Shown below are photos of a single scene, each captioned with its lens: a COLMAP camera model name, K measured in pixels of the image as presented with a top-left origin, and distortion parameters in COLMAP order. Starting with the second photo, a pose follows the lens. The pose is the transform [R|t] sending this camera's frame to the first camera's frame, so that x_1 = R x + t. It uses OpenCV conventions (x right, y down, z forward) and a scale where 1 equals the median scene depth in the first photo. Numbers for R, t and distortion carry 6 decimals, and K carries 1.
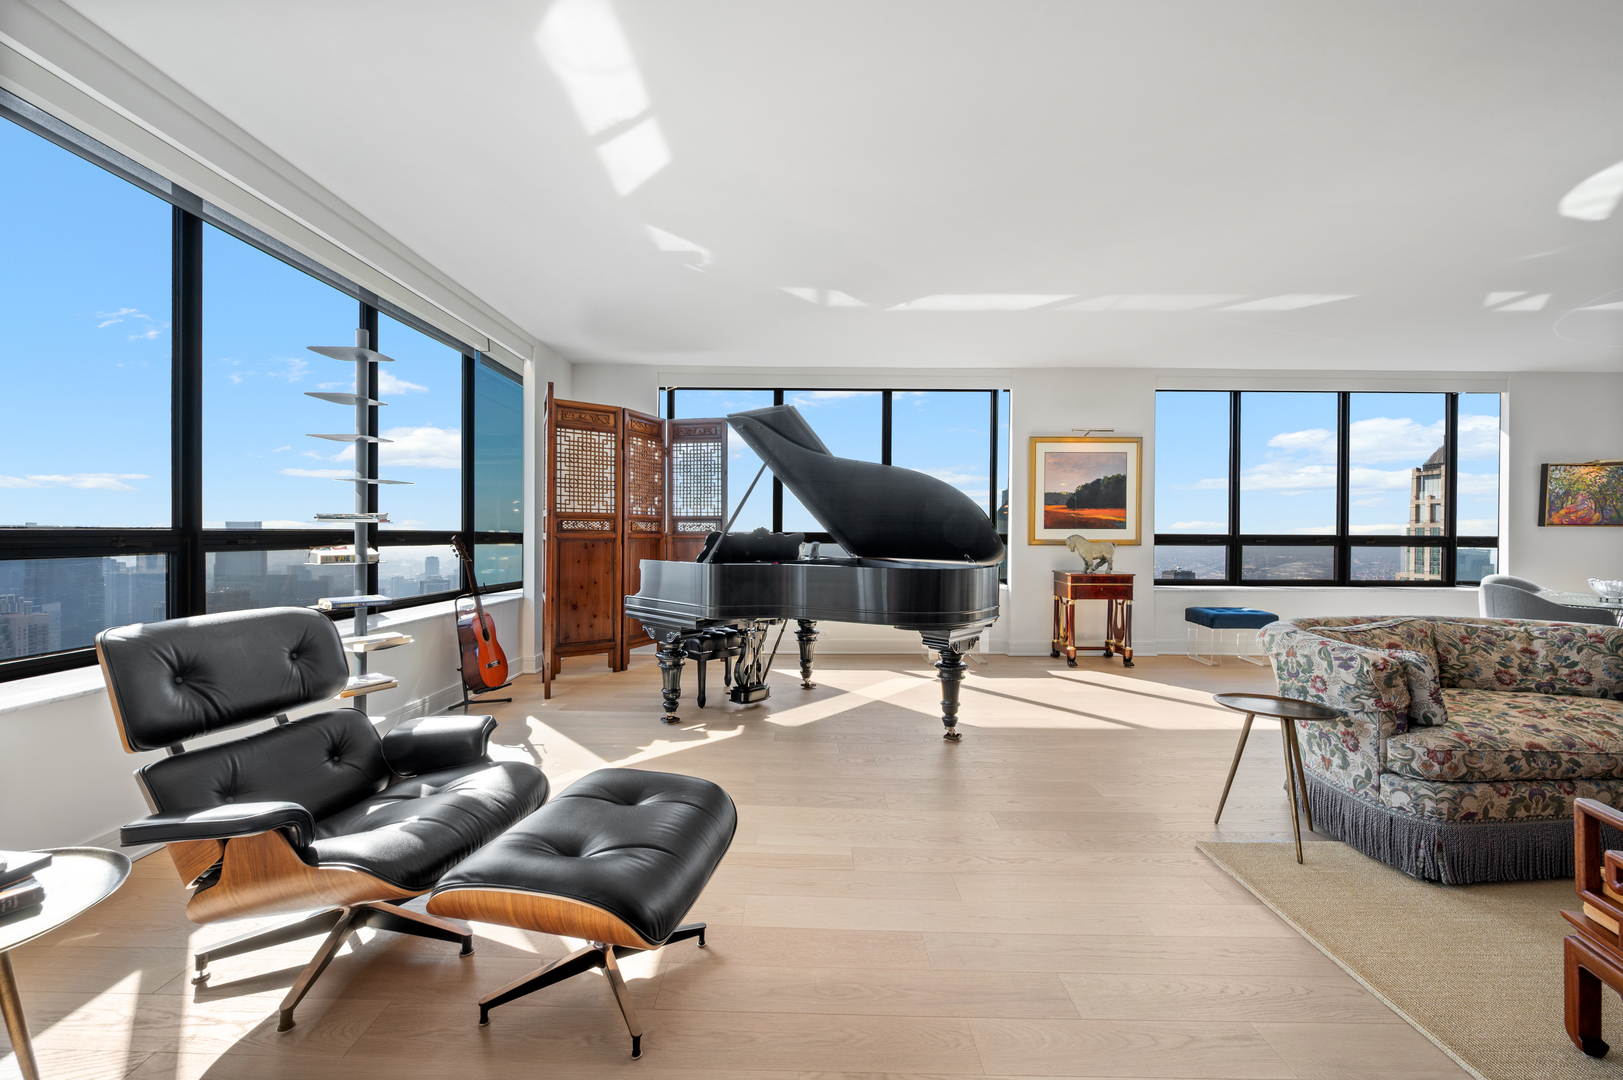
lens RADIAL K [[638.6, 0, 809.2], [0, 638.6, 538.0], [0, 0, 1]] dist [-0.002277, 0.000181]
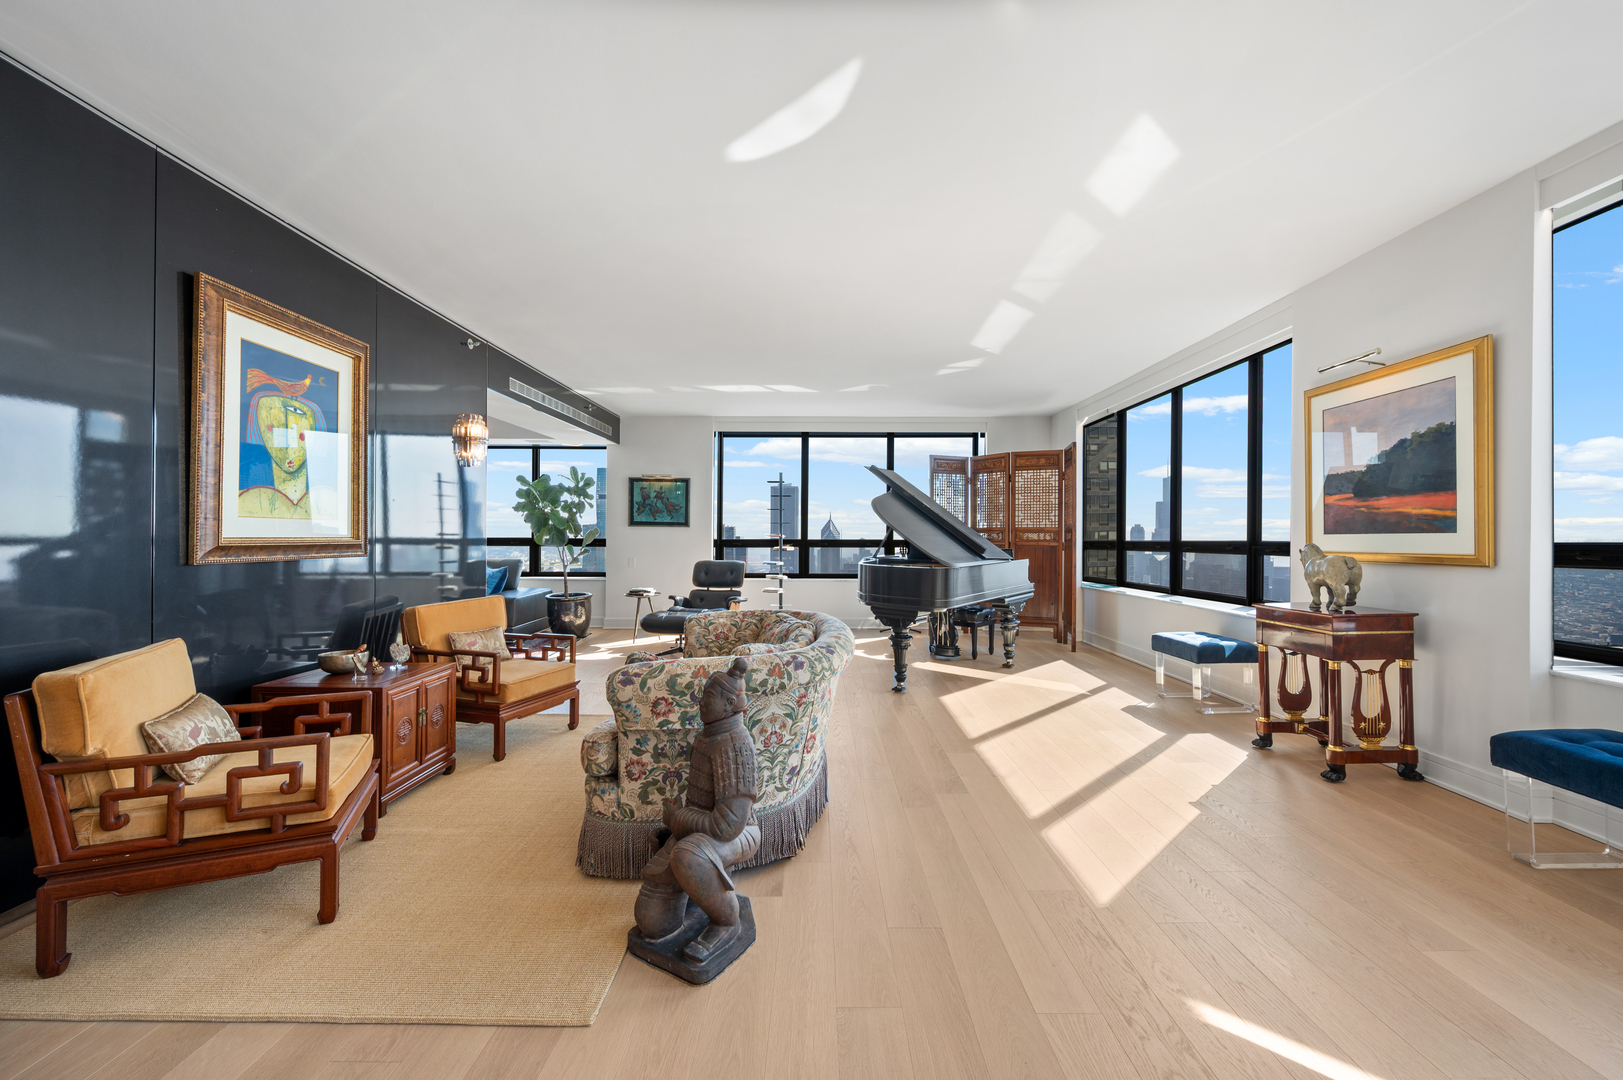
lens RADIAL K [[638.6, 0, 811.9], [0, 638.6, 539.0], [0, 0, 1]] dist [-0.002277, 0.000181]
pose [[0.001616, -0.003363, -0.999993, 1.196451], [-0.010017, 0.999944, -0.003379, -0.003401], [0.999949, 0.010023, 0.001582, 0.616630]]
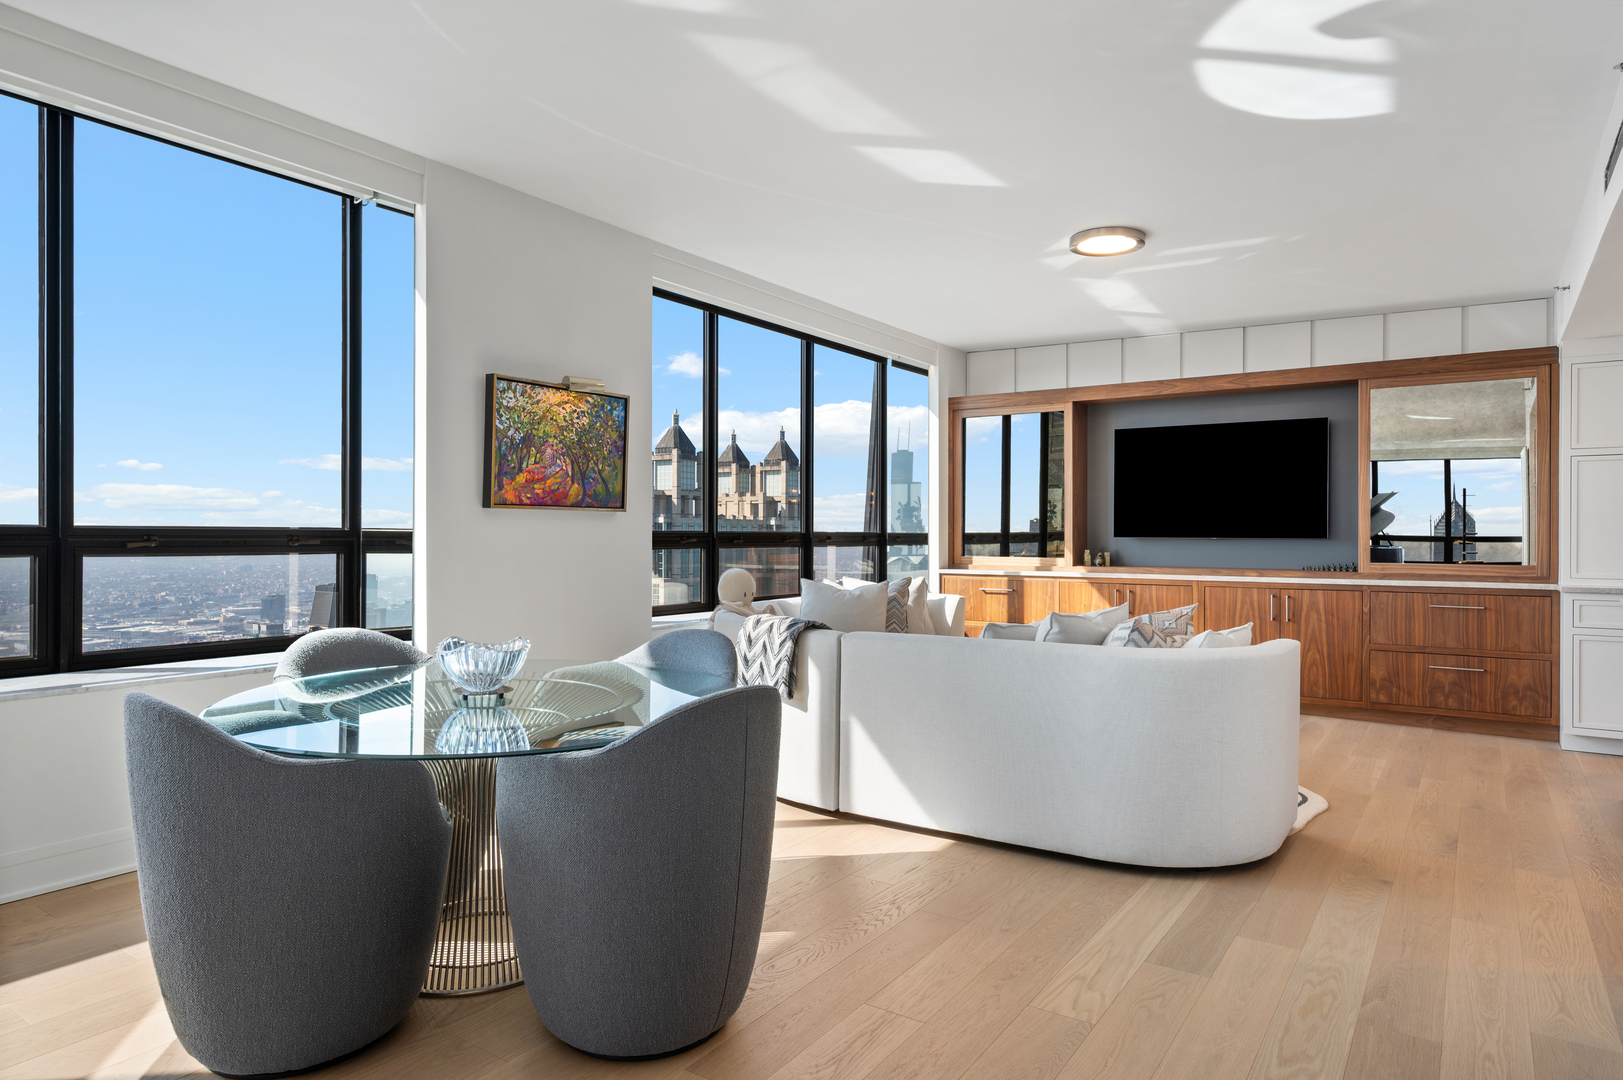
lens RADIAL K [[961.3, 0, 803.7], [0, 961.3, 538.4], [0, 0, 1]] dist [-0.006725, 0.004898]
pose [[0.569115, -0.006354, 0.822233, 0.826943], [0.003262, 0.999980, 0.005470, 0.001772], [-0.822251, -0.000431, 0.569124, 0.477113]]
